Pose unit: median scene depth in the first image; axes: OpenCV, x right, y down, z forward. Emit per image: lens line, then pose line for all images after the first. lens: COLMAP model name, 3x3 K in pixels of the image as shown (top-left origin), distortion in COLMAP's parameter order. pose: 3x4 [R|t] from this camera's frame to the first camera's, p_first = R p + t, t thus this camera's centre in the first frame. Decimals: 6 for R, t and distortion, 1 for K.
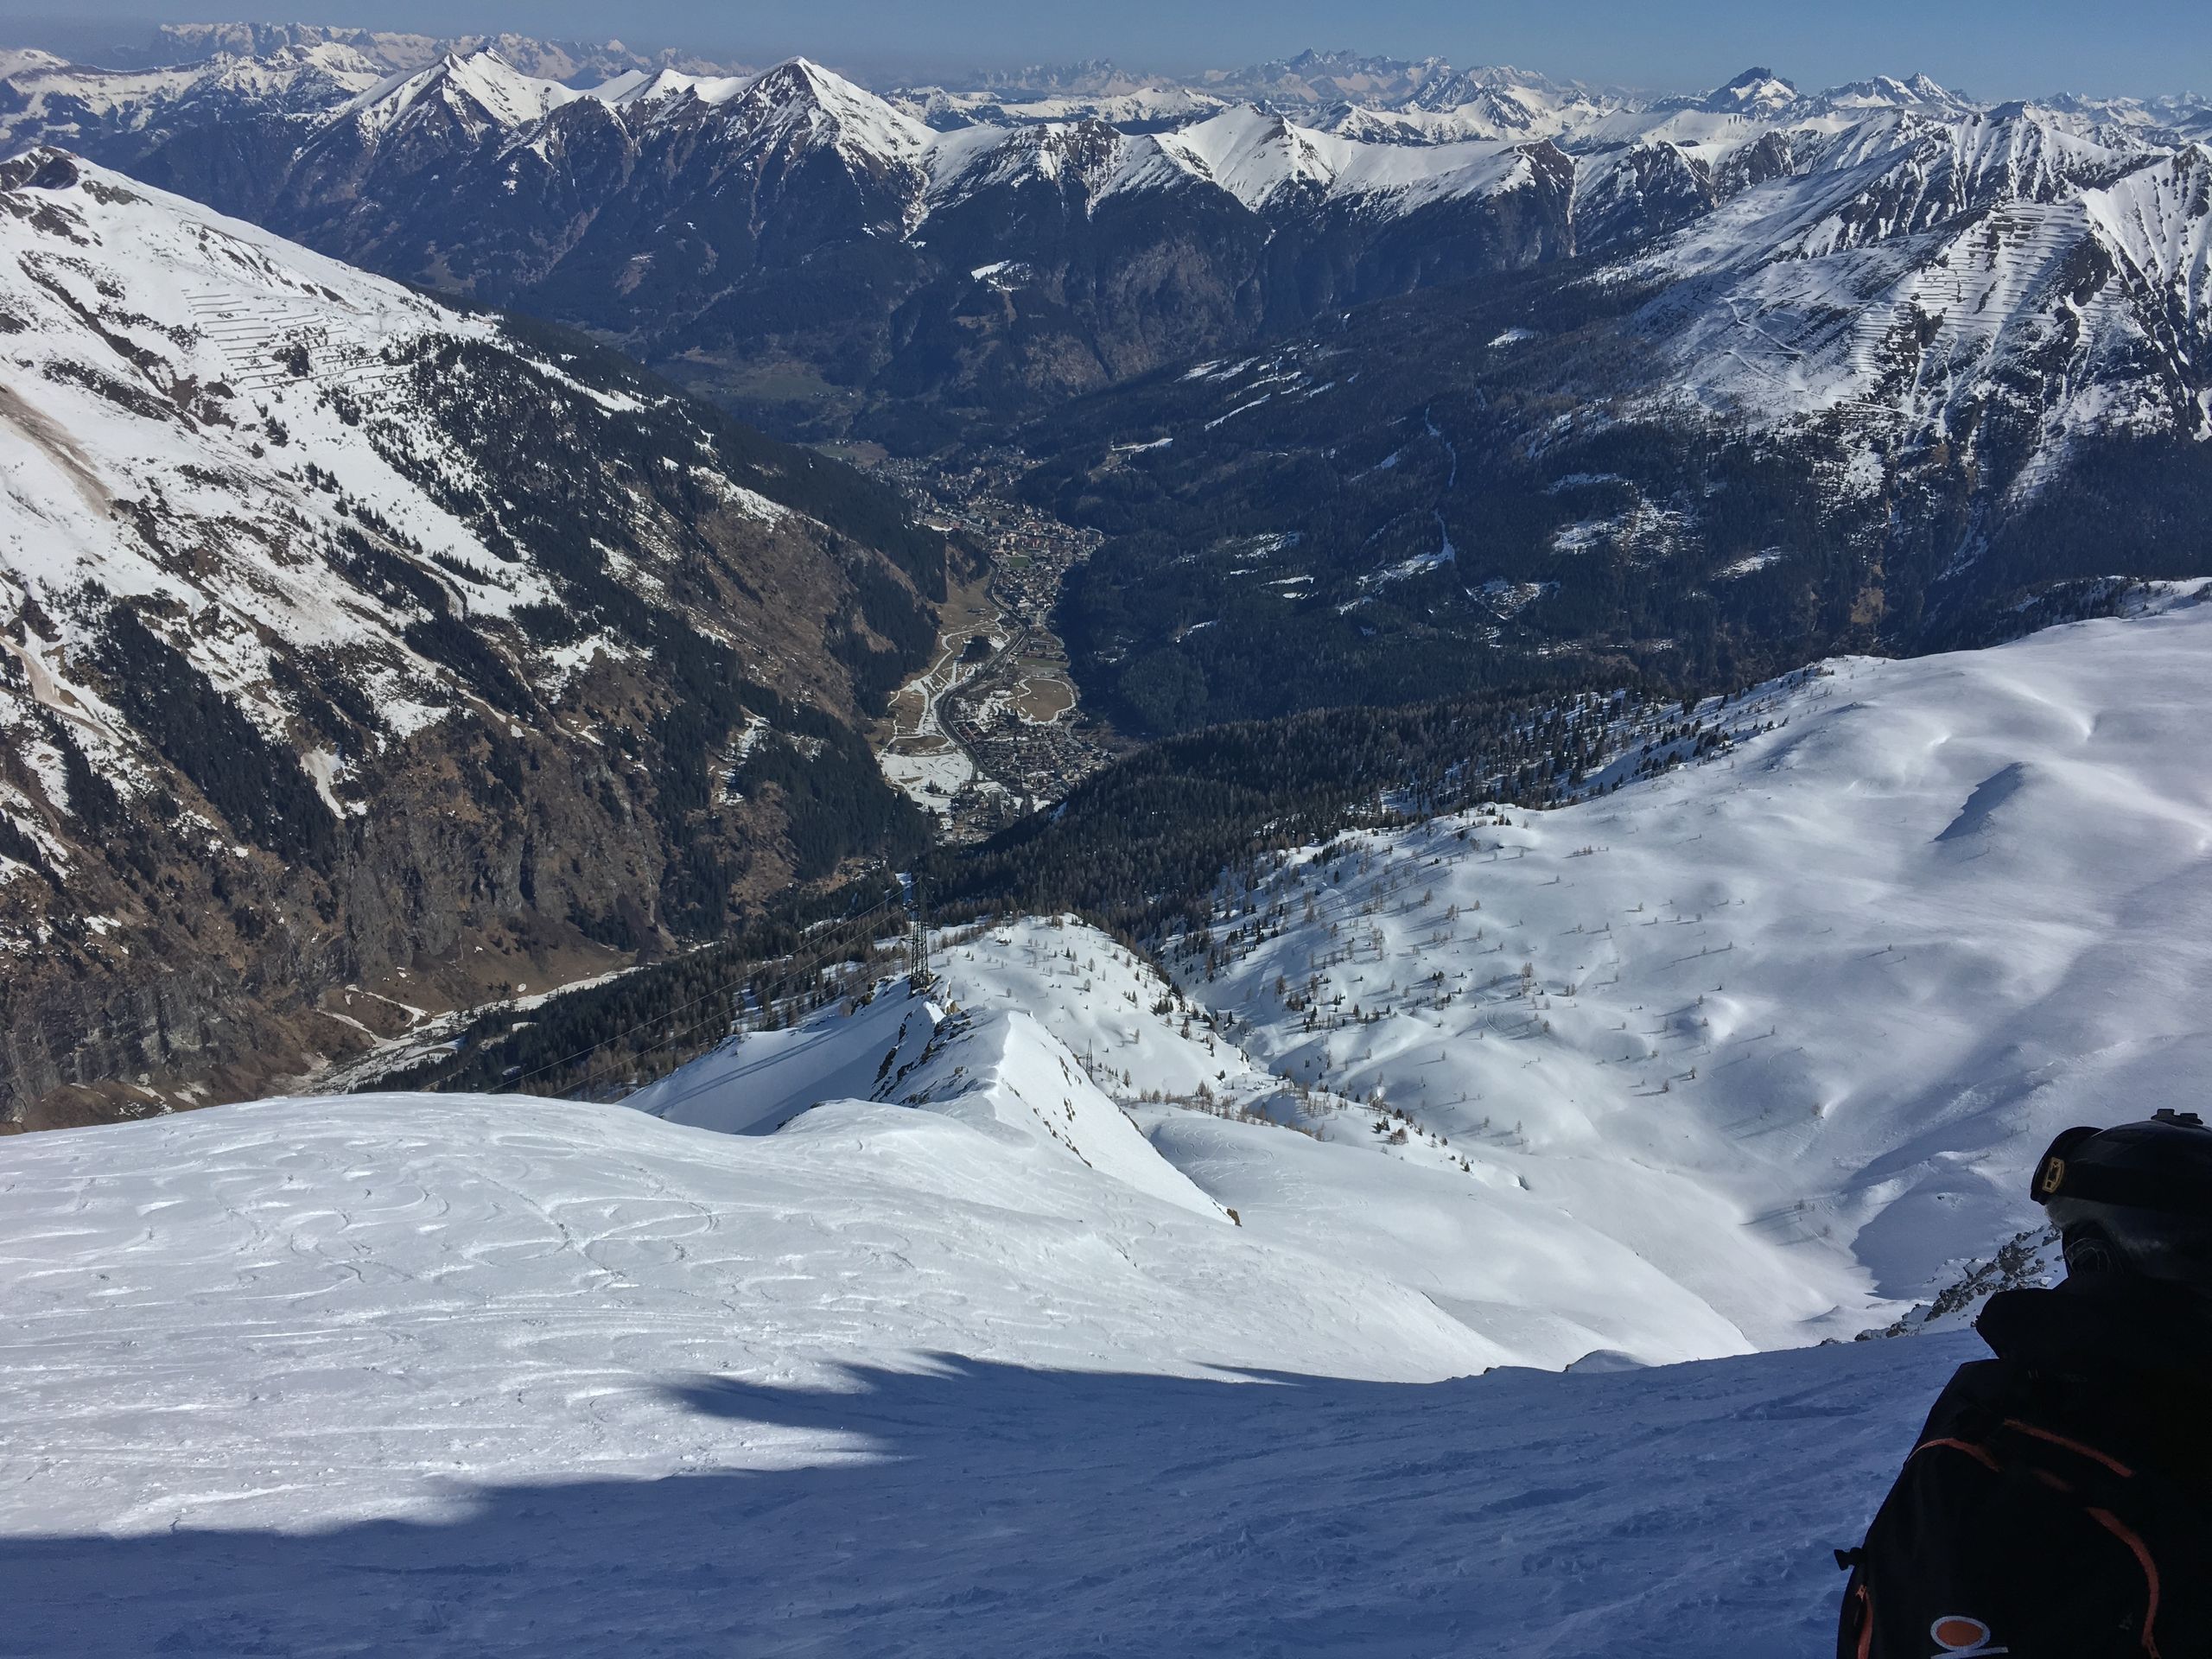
lens RADIAL K [[1930.9, 0, 1057.4], [0, 1930.9, 821.4], [0, 0, 1]] dist [0.084513, -0.119331]
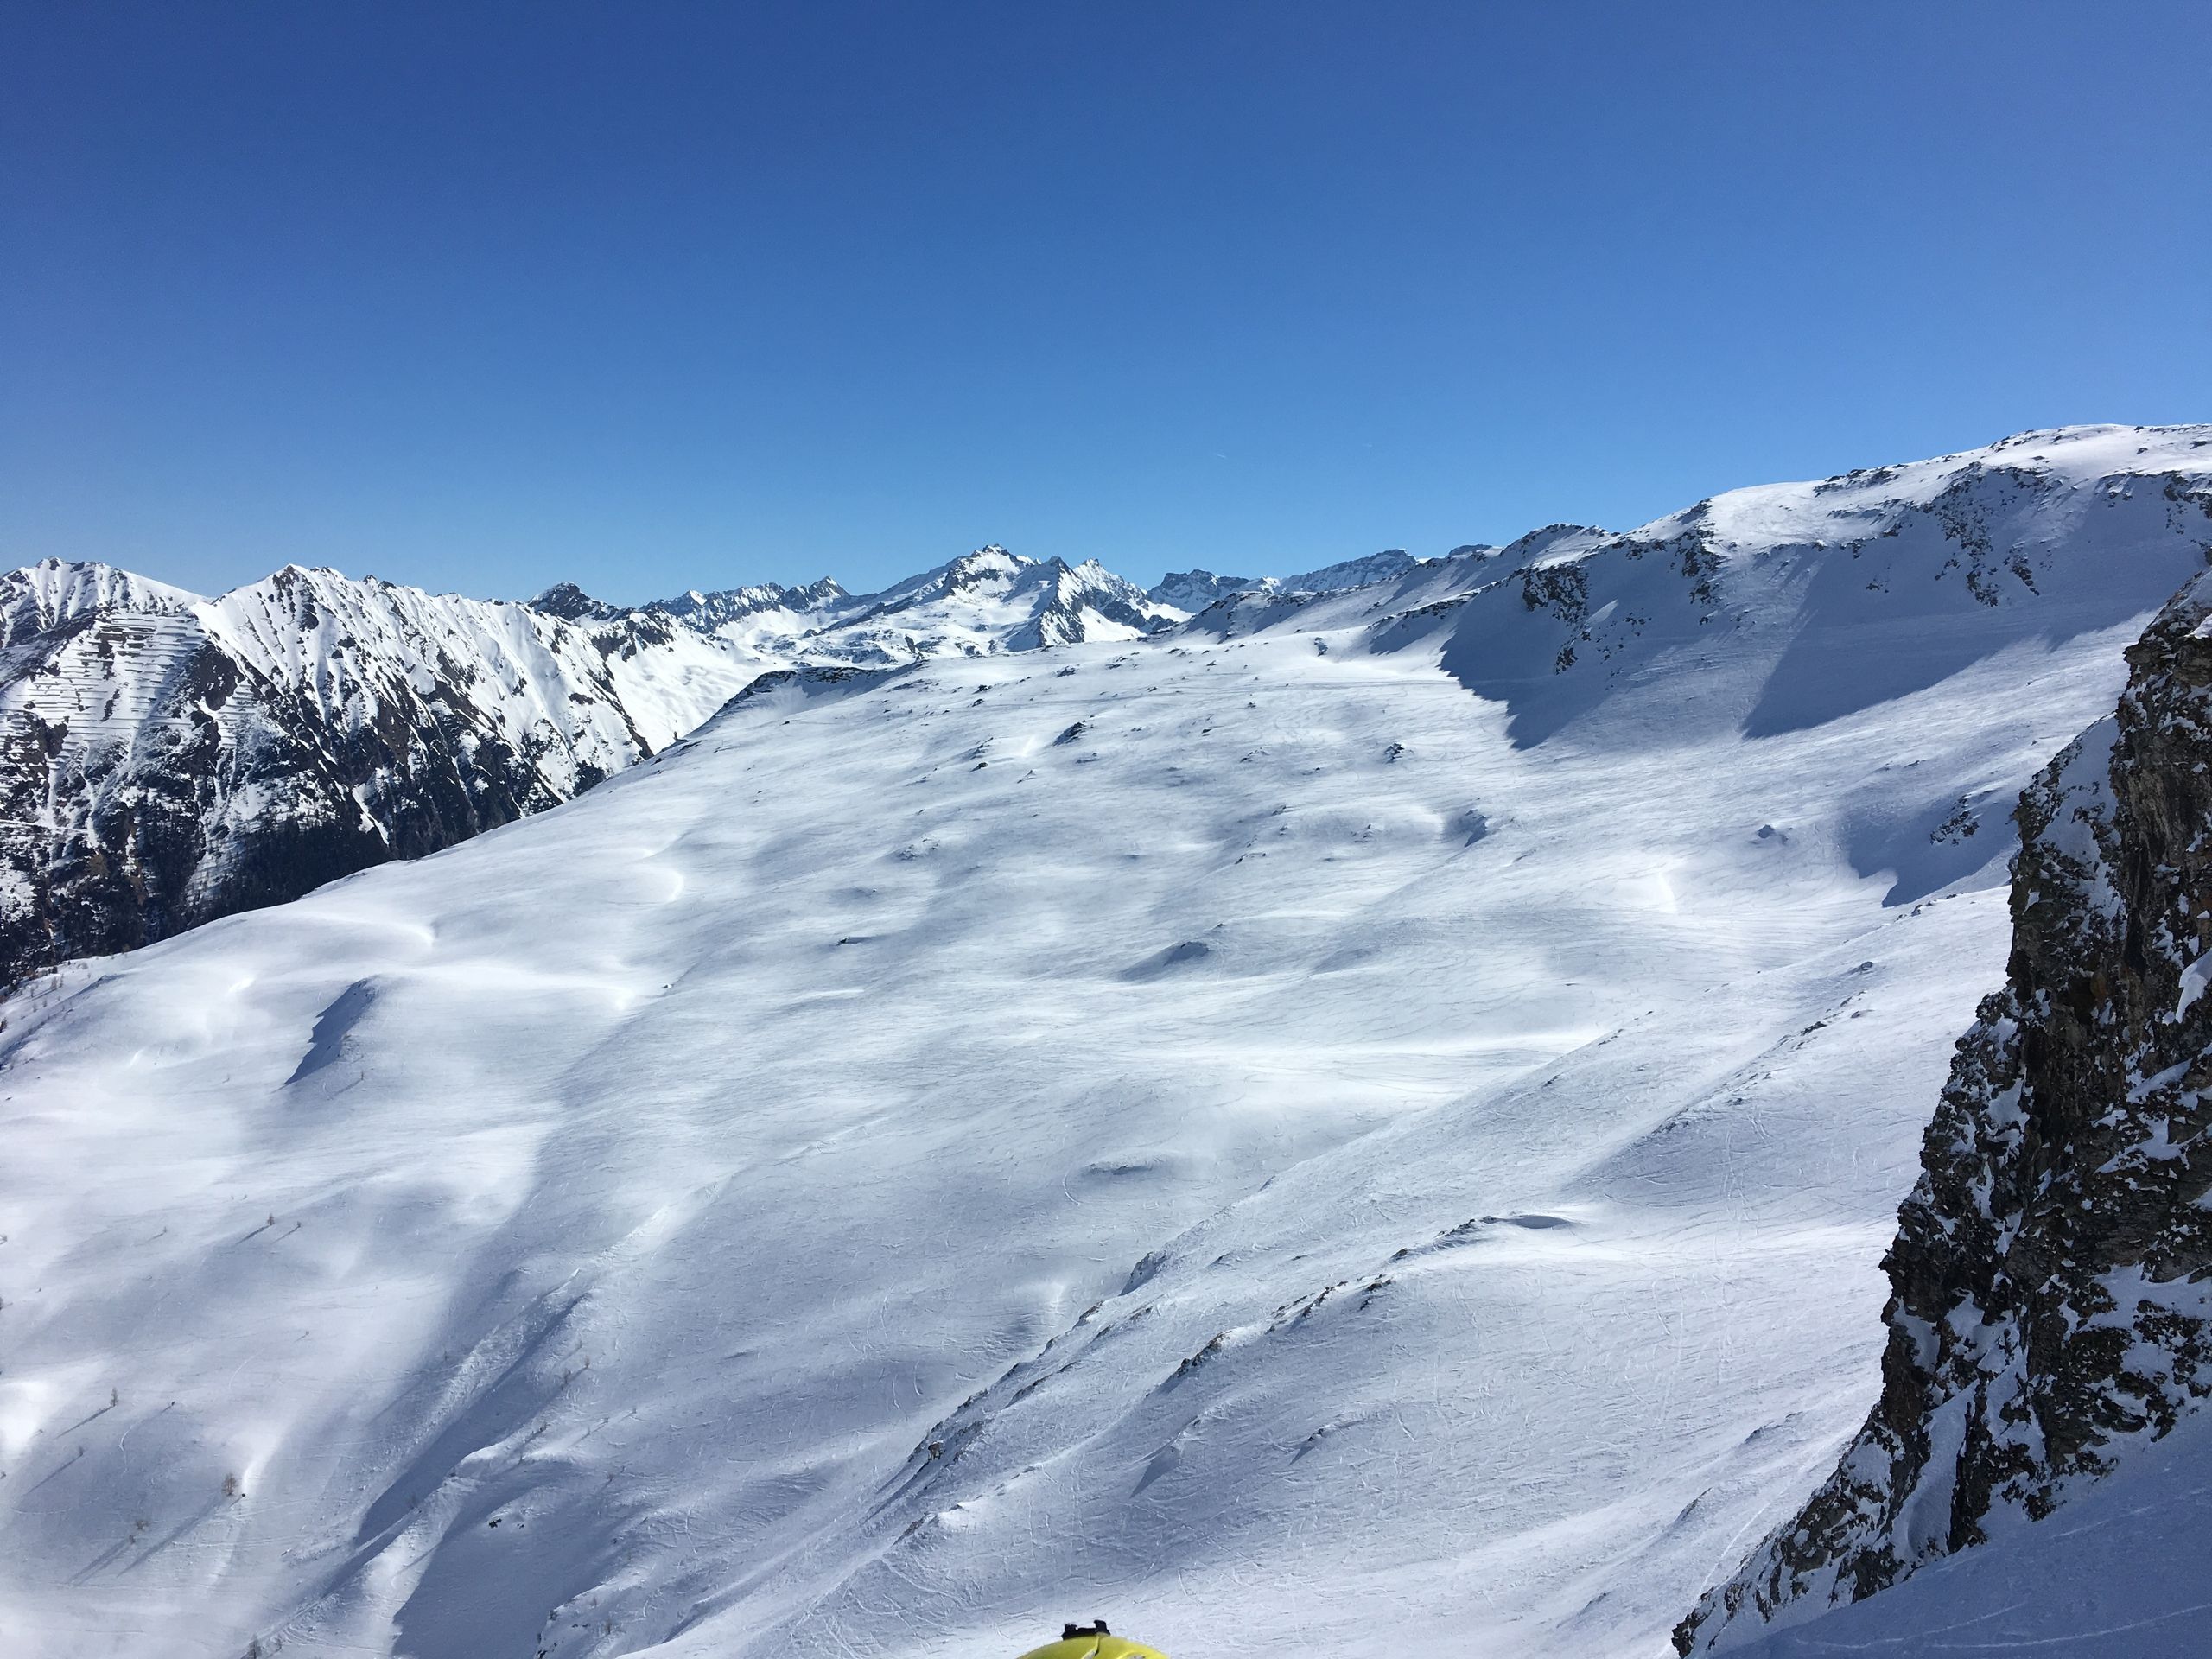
lens RADIAL K [[1837.7, 0, 1081.1], [0, 1837.7, 850.8], [0, 0, 1]] dist [0.096345, -0.120206]
pose [[0.599911, -0.058586, 0.797919, 0.042787], [0.272909, 0.952485, -0.135250, 0.041997], [-0.752082, 0.298897, 0.587395, 0.164306]]
